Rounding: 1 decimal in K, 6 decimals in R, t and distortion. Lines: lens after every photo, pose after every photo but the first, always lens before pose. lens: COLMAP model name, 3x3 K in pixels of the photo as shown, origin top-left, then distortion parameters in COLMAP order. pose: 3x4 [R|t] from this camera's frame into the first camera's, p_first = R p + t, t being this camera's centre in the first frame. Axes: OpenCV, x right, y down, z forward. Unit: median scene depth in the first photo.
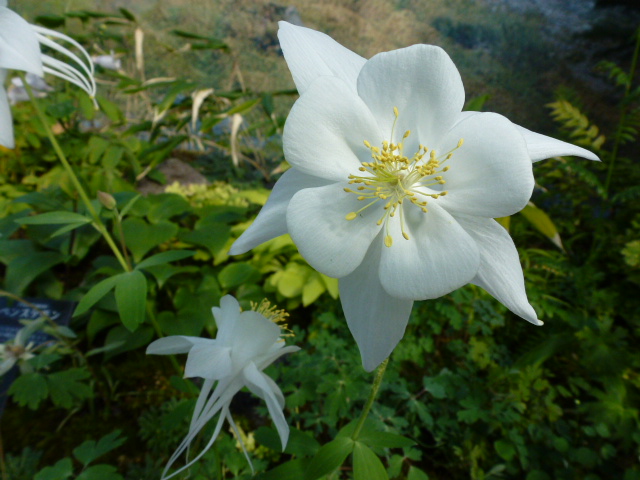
lens RADIAL K [[452.9, 0, 320.0], [0, 452.9, 240.0], [0, 0, 1]] dist [-0.048499, -0.000236]
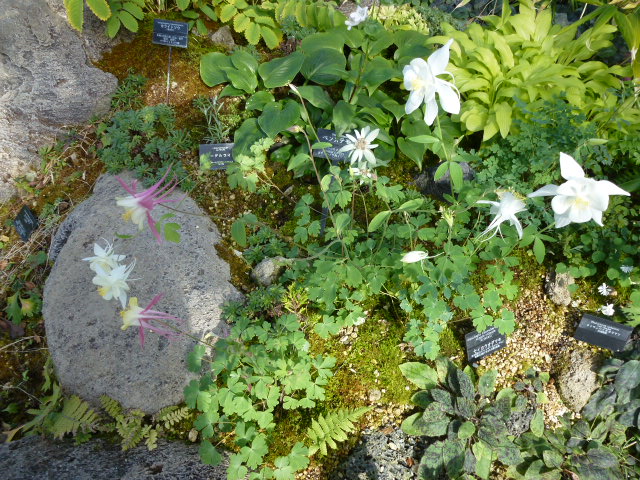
lens RADIAL K [[452.9, 0, 320.0], [0, 452.9, 240.0], [0, 0, 1]] dist [-0.048499, -0.000236]
pose [[0.975634, 0.133997, -0.173732, -0.361236], [-0.023734, 0.851648, 0.523577, -0.493261], [0.218116, -0.506696, 0.834077, -0.836169]]
